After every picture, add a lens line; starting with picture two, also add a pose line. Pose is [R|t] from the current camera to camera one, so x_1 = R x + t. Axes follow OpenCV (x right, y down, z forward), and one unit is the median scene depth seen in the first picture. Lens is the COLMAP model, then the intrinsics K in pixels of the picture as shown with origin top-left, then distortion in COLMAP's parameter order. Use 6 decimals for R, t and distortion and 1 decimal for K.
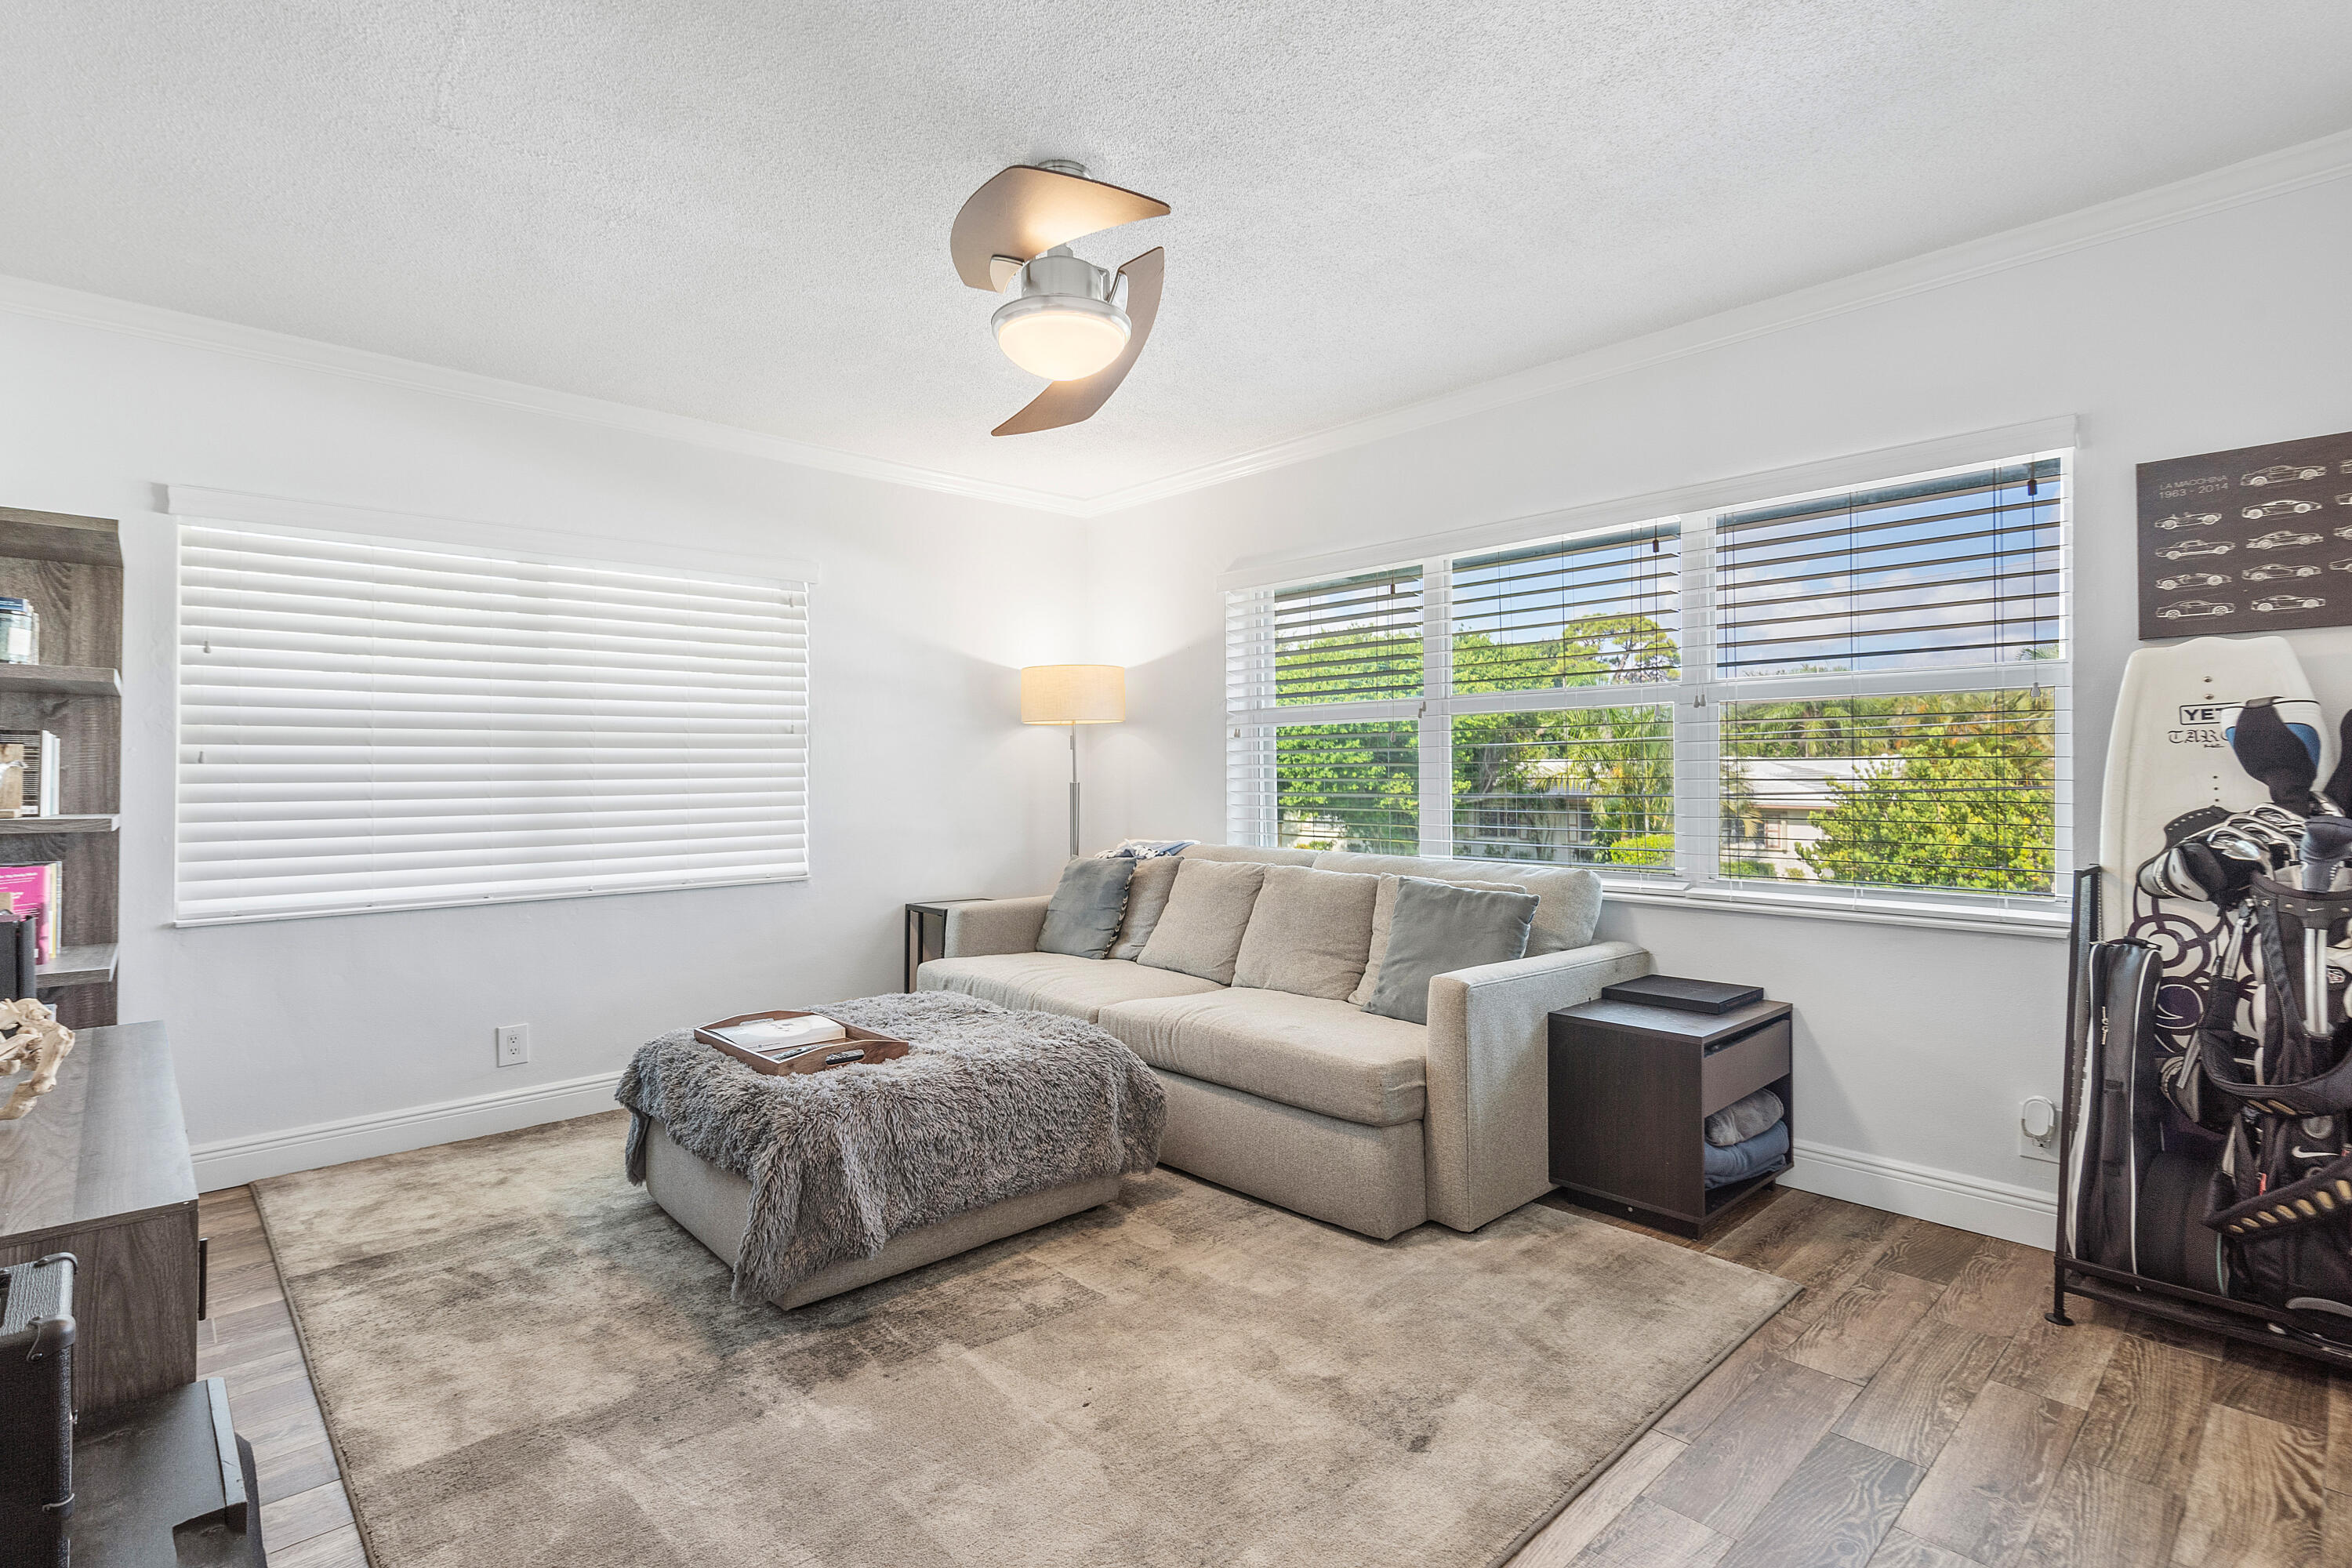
lens RADIAL K [[1117.3, 0, 1168.1], [0, 1117.3, 779.1], [0, 0, 1]] dist [-0.002126, -0.000757]
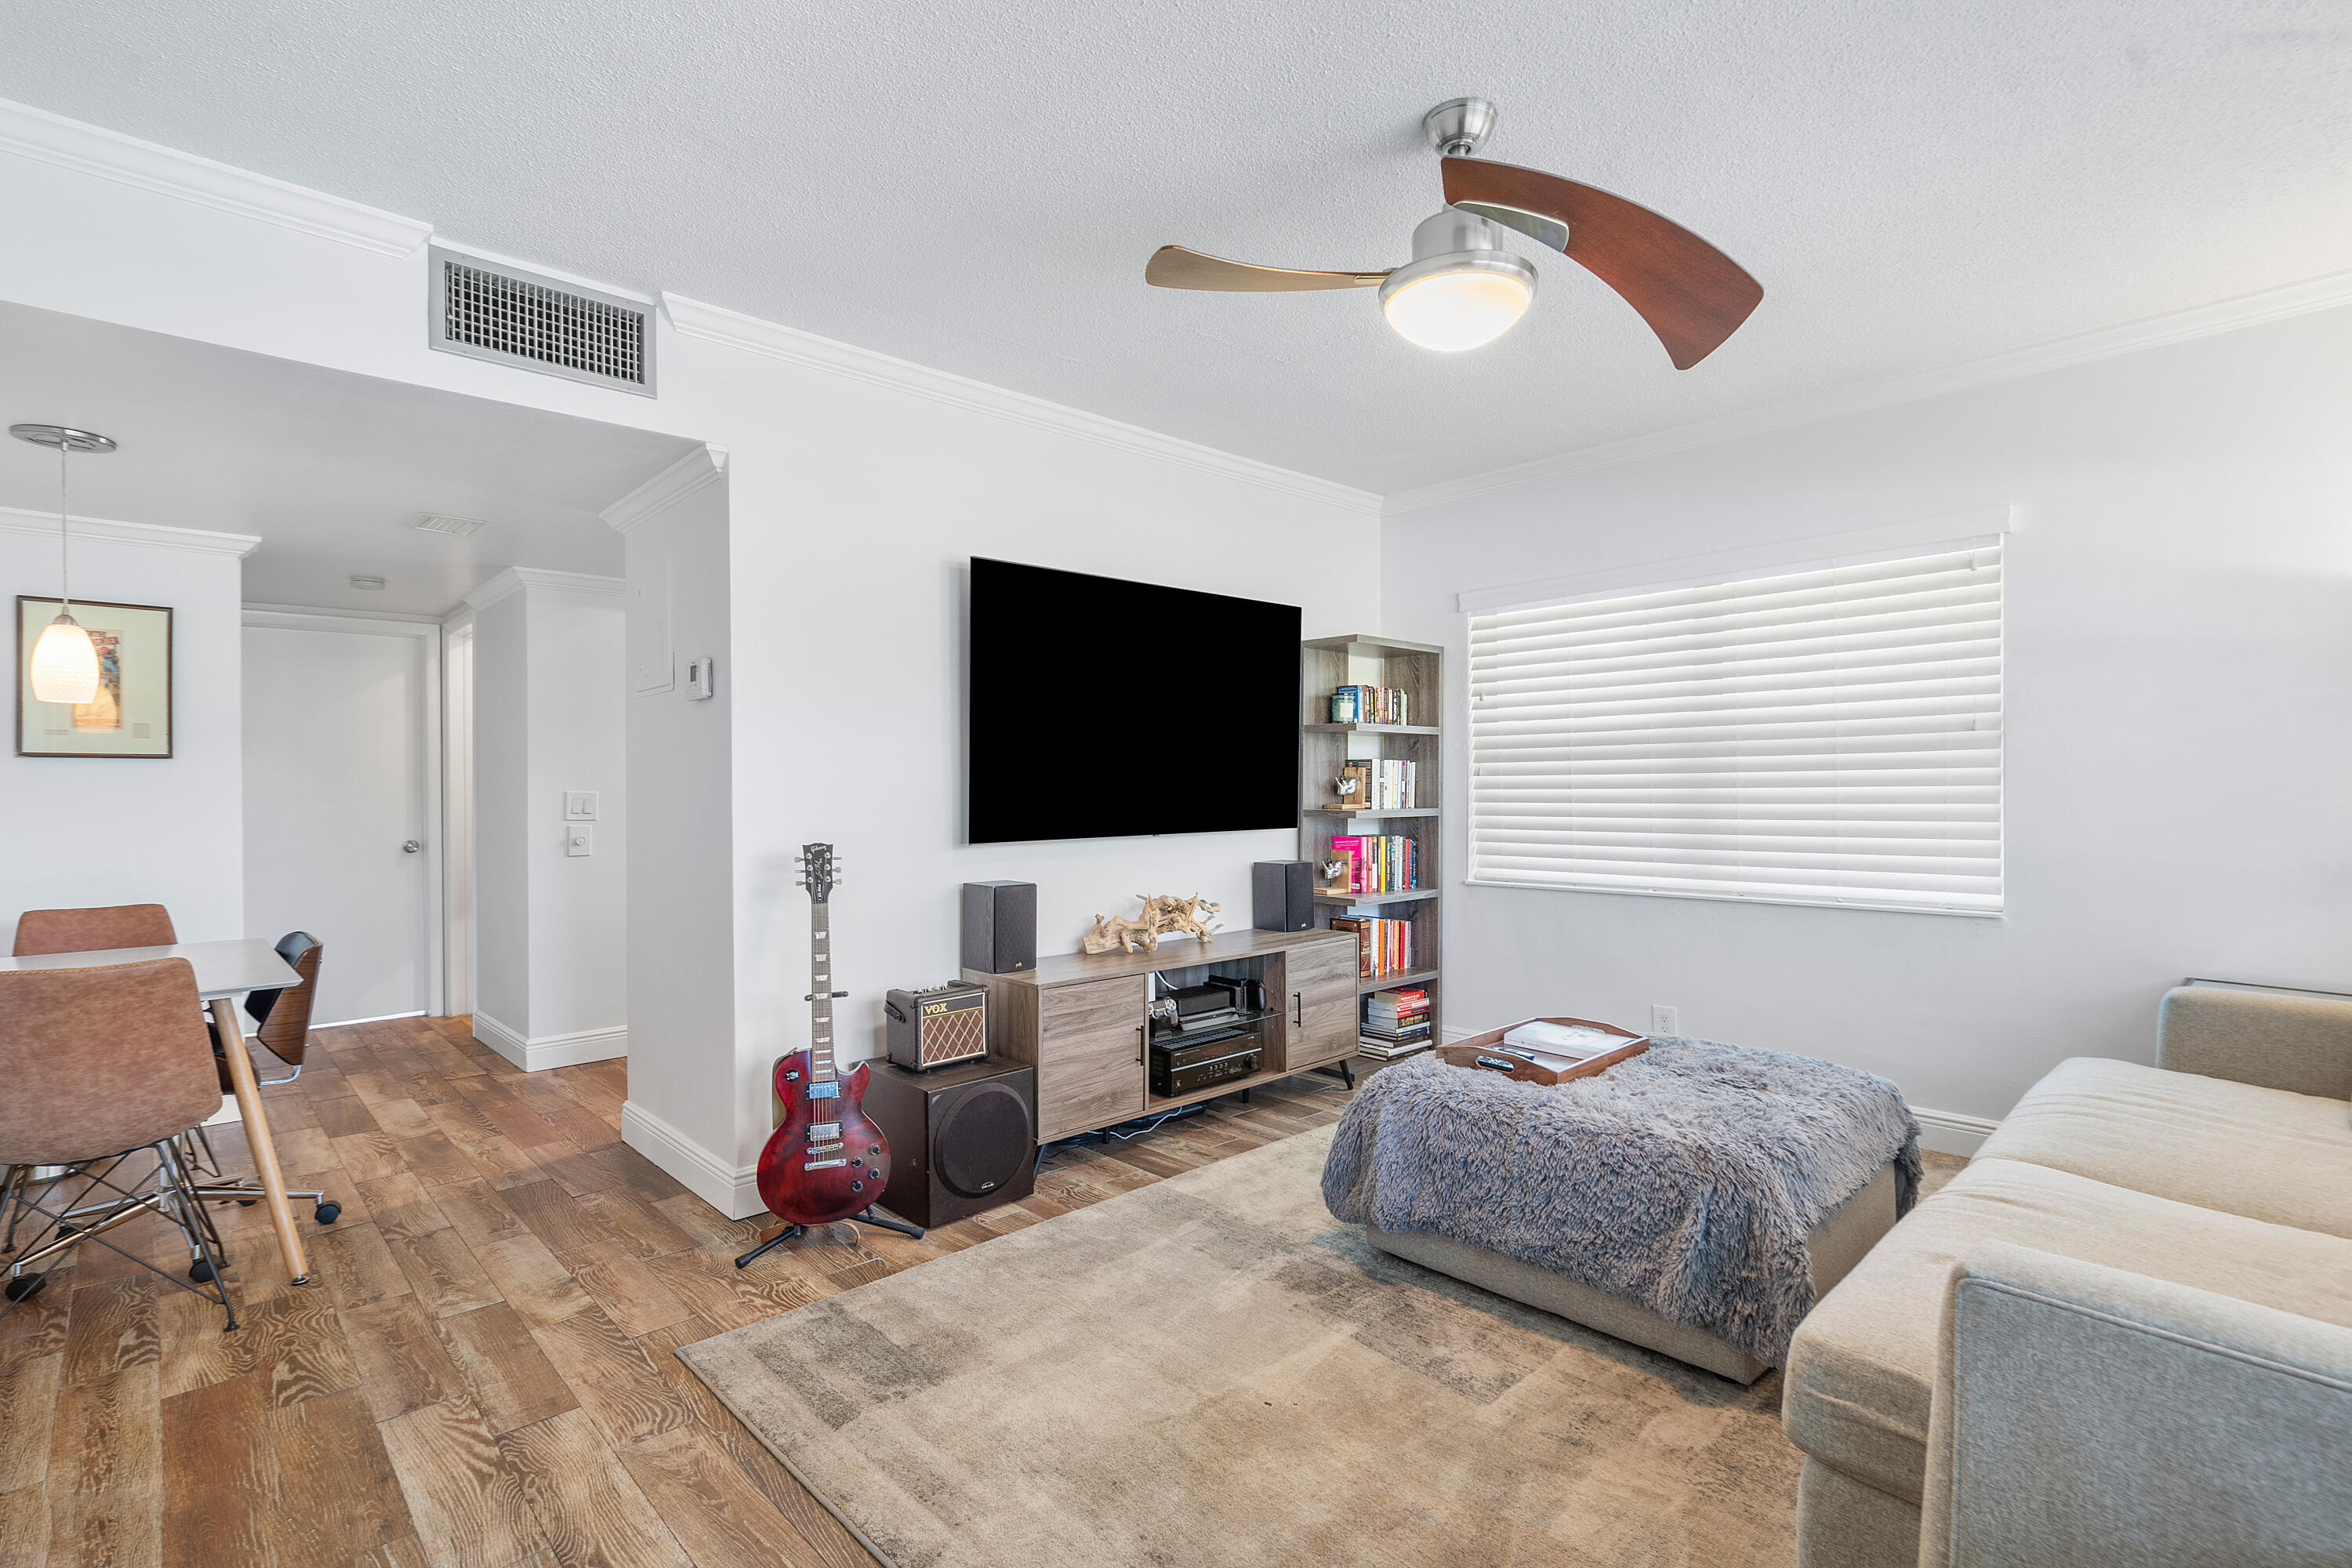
lens RADIAL K [[1117.3, 0, 1169.1], [0, 1117.3, 786.7], [0, 0, 1]] dist [-0.002126, -0.000757]
pose [[0.000567, 0.008362, -0.999965, 0.738258], [0.006204, 0.999946, 0.008366, -0.017593], [0.999981, -0.006208, 0.000515, 0.699199]]
